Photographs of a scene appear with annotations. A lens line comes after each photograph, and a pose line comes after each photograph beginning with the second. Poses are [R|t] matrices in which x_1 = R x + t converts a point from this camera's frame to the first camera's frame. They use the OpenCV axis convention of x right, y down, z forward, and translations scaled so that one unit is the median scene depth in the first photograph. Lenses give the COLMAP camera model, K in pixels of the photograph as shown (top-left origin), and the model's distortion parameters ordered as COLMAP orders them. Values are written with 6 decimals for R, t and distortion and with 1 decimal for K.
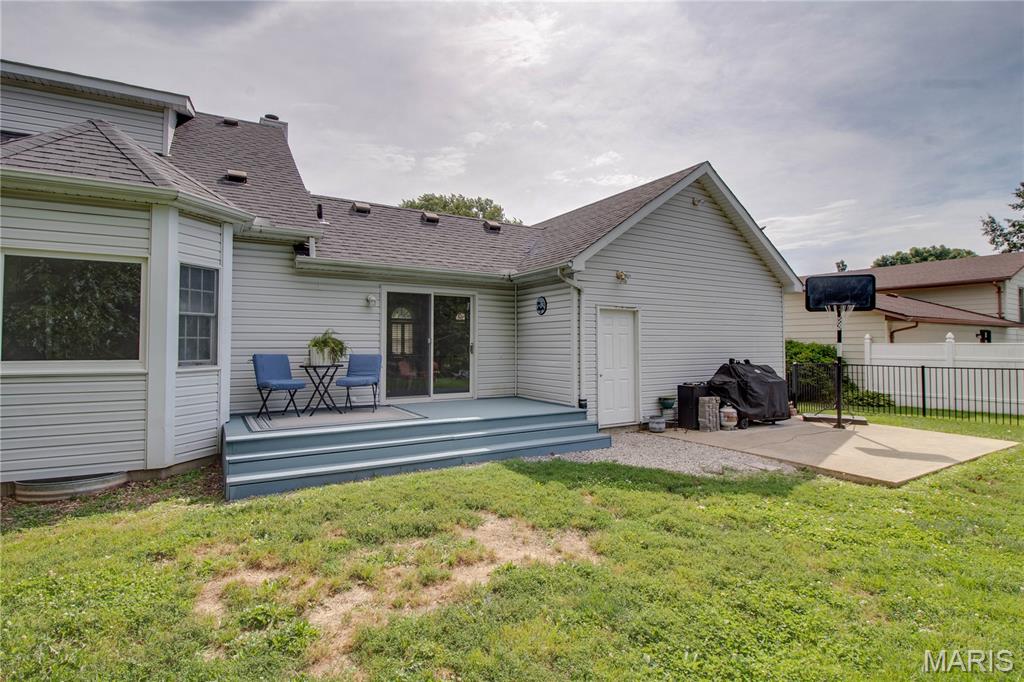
lens RADIAL K [[507.9, 0, 517.5], [0, 507.9, 328.7], [0, 0, 1]] dist [-0.003898, -0.000746]
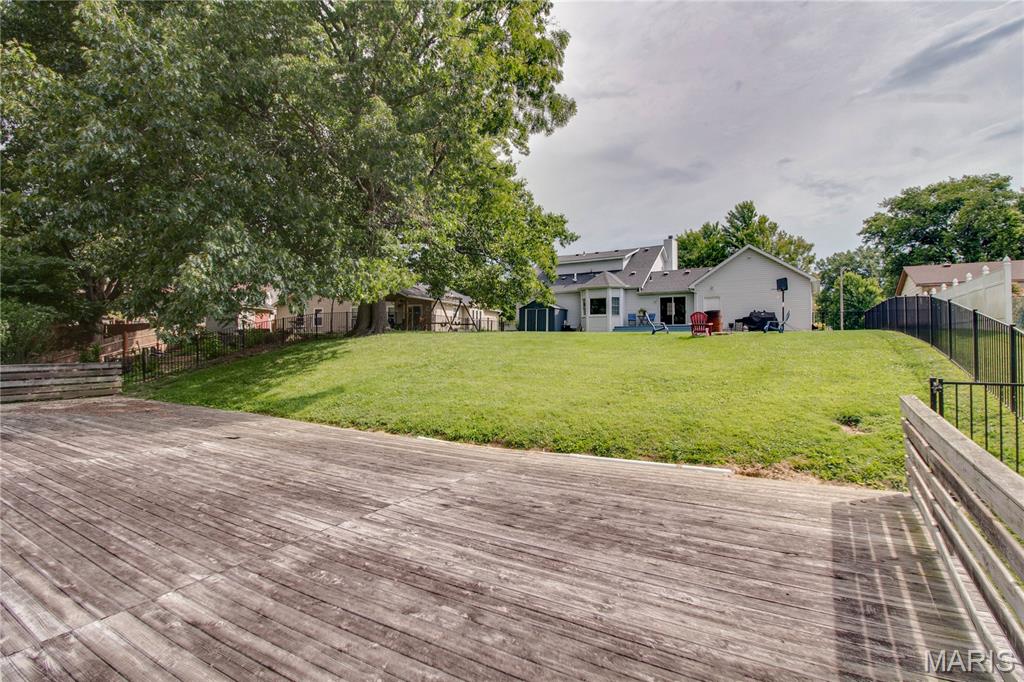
lens RADIAL K [[470.3, 0, 519.2], [0, 470.3, 324.8], [0, 0, 1]] dist [-0.000974, -0.000191]
pose [[0.474130, -0.030891, -0.879913, 2.425751], [0.022288, 0.999485, -0.023079, 0.195640], [0.880173, -0.008669, 0.474574, -1.689084]]
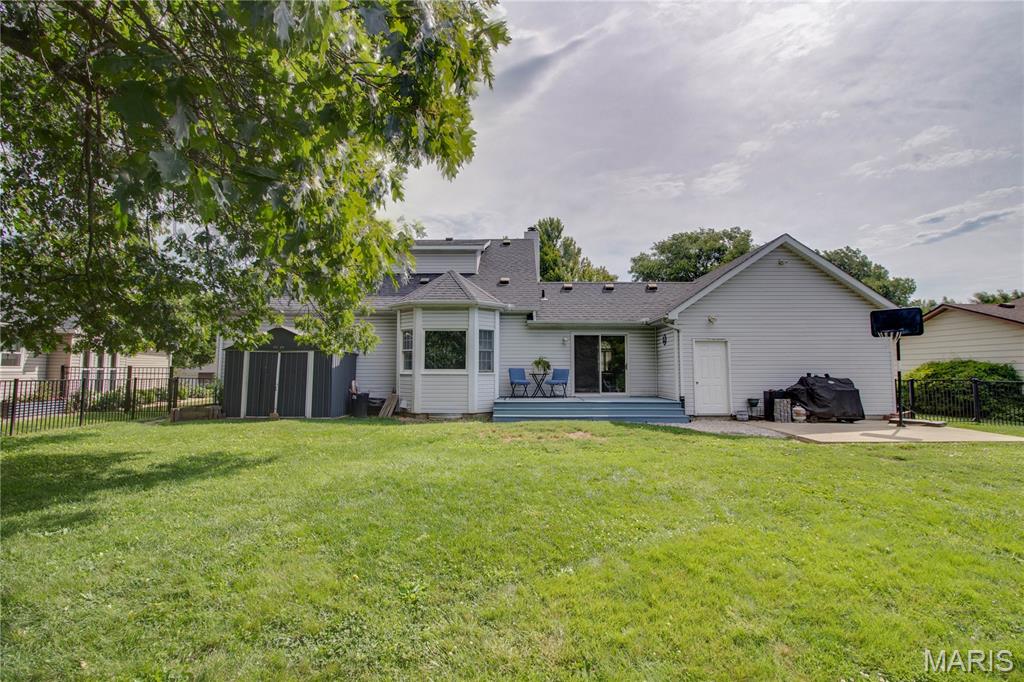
lens RADIAL K [[470.3, 0, 519.2], [0, 470.3, 324.8], [0, 0, 1]] dist [-0.000974, -0.000191]
pose [[0.858164, -0.048313, -0.511097, 0.450822], [0.015024, 0.997499, -0.069066, 0.004686], [0.513155, 0.051591, 0.856744, -0.575819]]
